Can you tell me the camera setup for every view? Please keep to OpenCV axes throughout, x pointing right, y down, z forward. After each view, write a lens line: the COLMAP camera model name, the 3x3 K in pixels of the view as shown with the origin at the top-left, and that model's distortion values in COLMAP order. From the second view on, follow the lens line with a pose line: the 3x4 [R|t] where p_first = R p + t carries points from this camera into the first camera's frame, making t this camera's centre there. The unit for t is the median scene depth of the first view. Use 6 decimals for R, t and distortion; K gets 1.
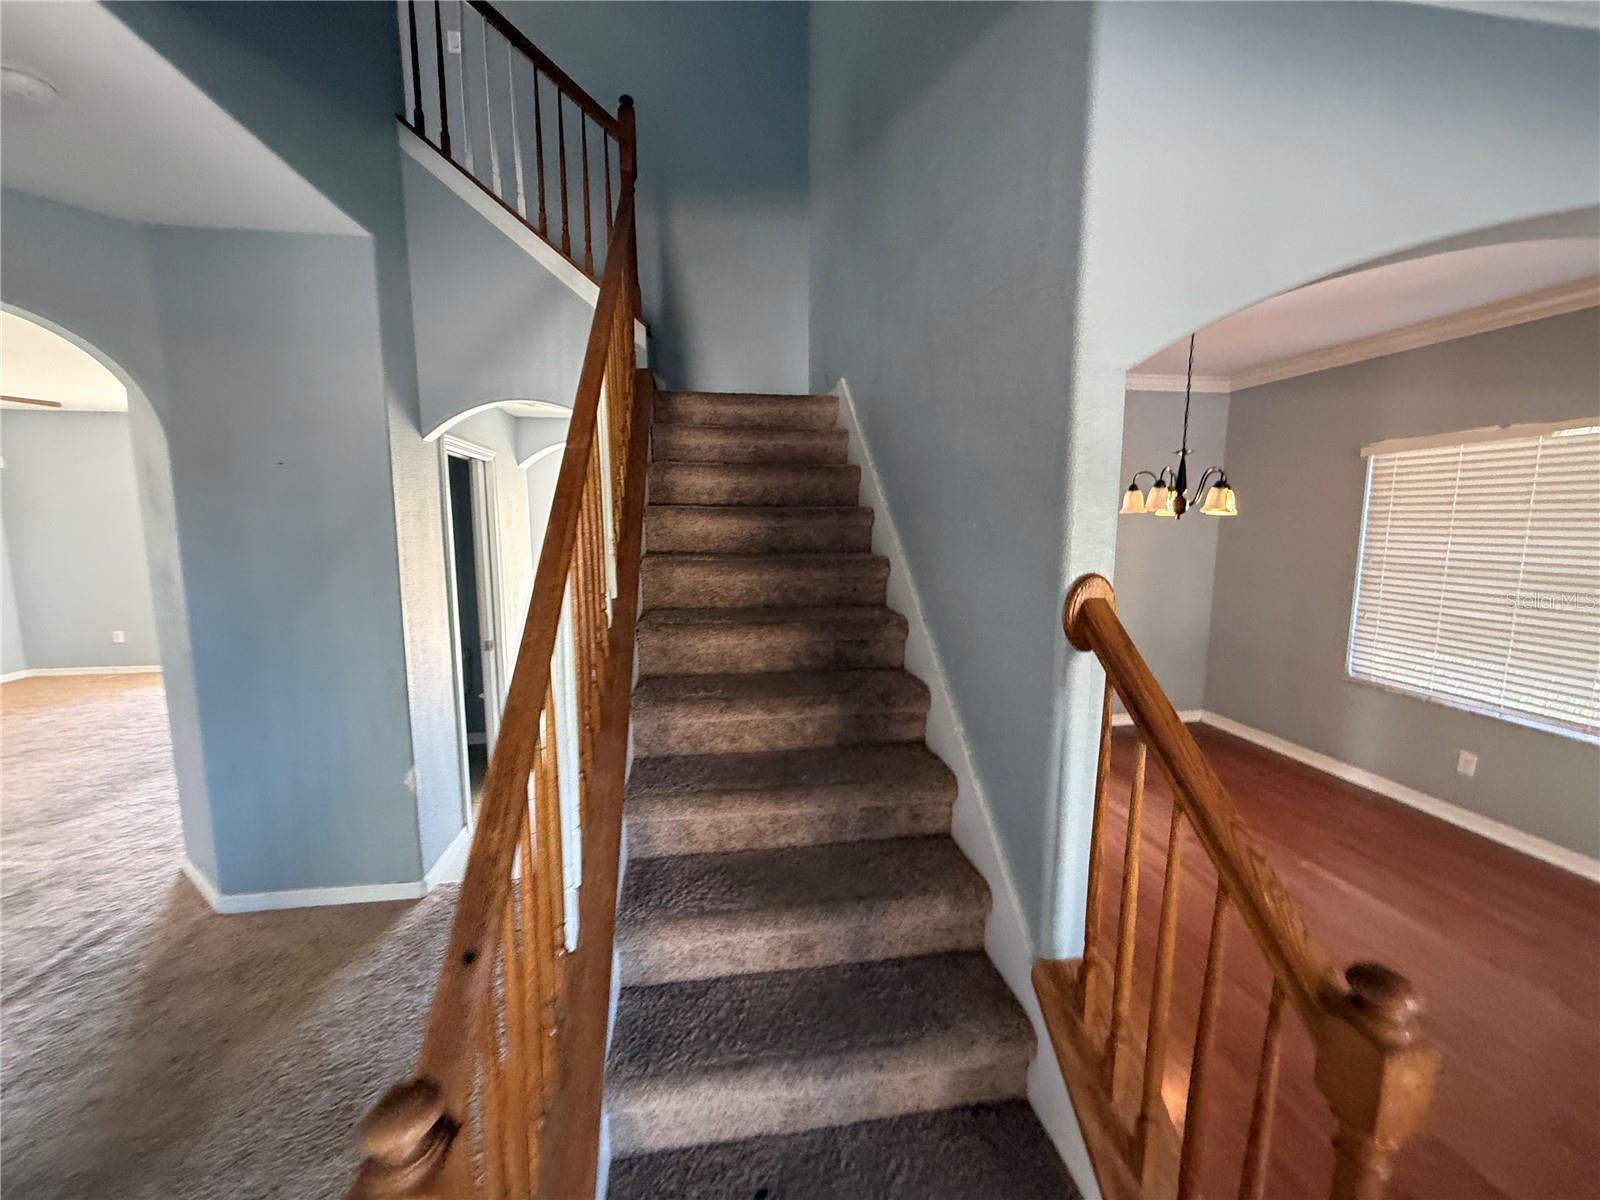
lens RADIAL K [[637.1, 0, 798.6], [0, 637.1, 602.9], [0, 0, 1]] dist [-0.001242, -0.000174]
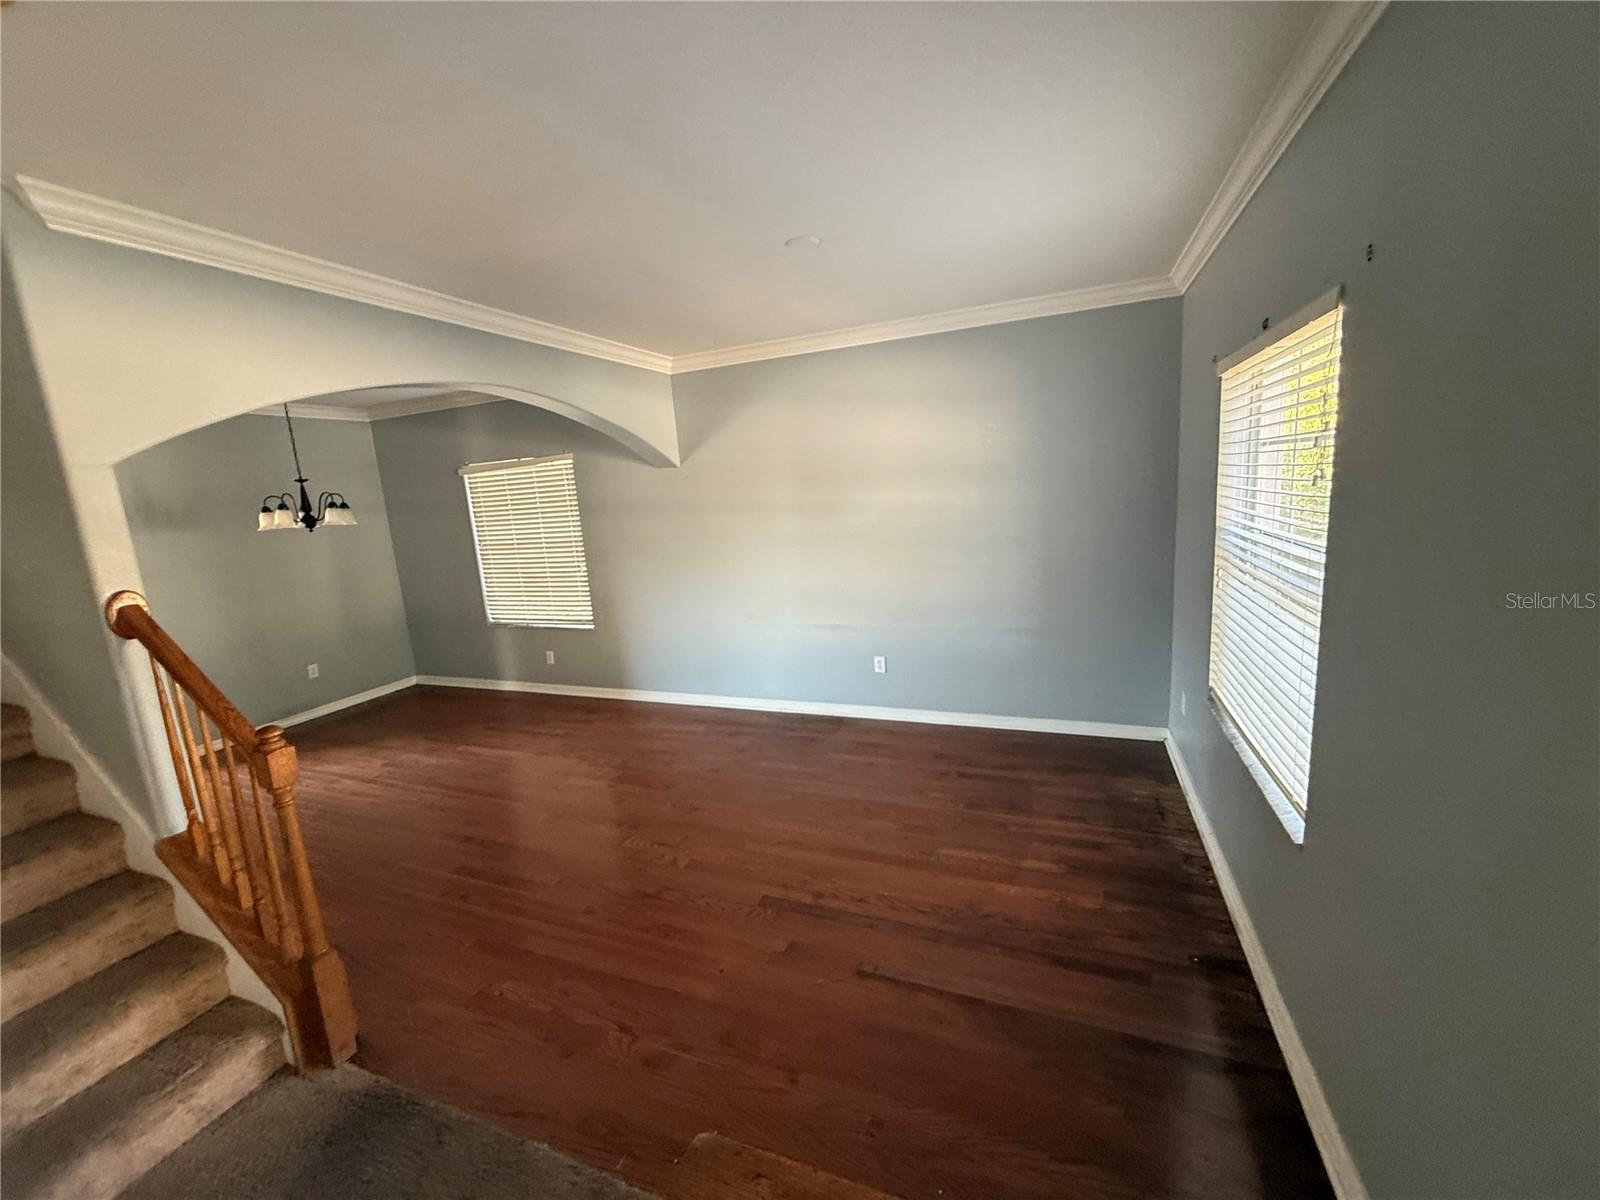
lens RADIAL K [[637.1, 0, 798.6], [0, 637.1, 602.9], [0, 0, 1]] dist [-0.001242, -0.000174]
pose [[0.508625, -0.191952, 0.839319, -0.008530], [0.185121, 0.976413, 0.111122, 0.045783], [-0.840851, 0.098856, 0.532162, -0.486245]]
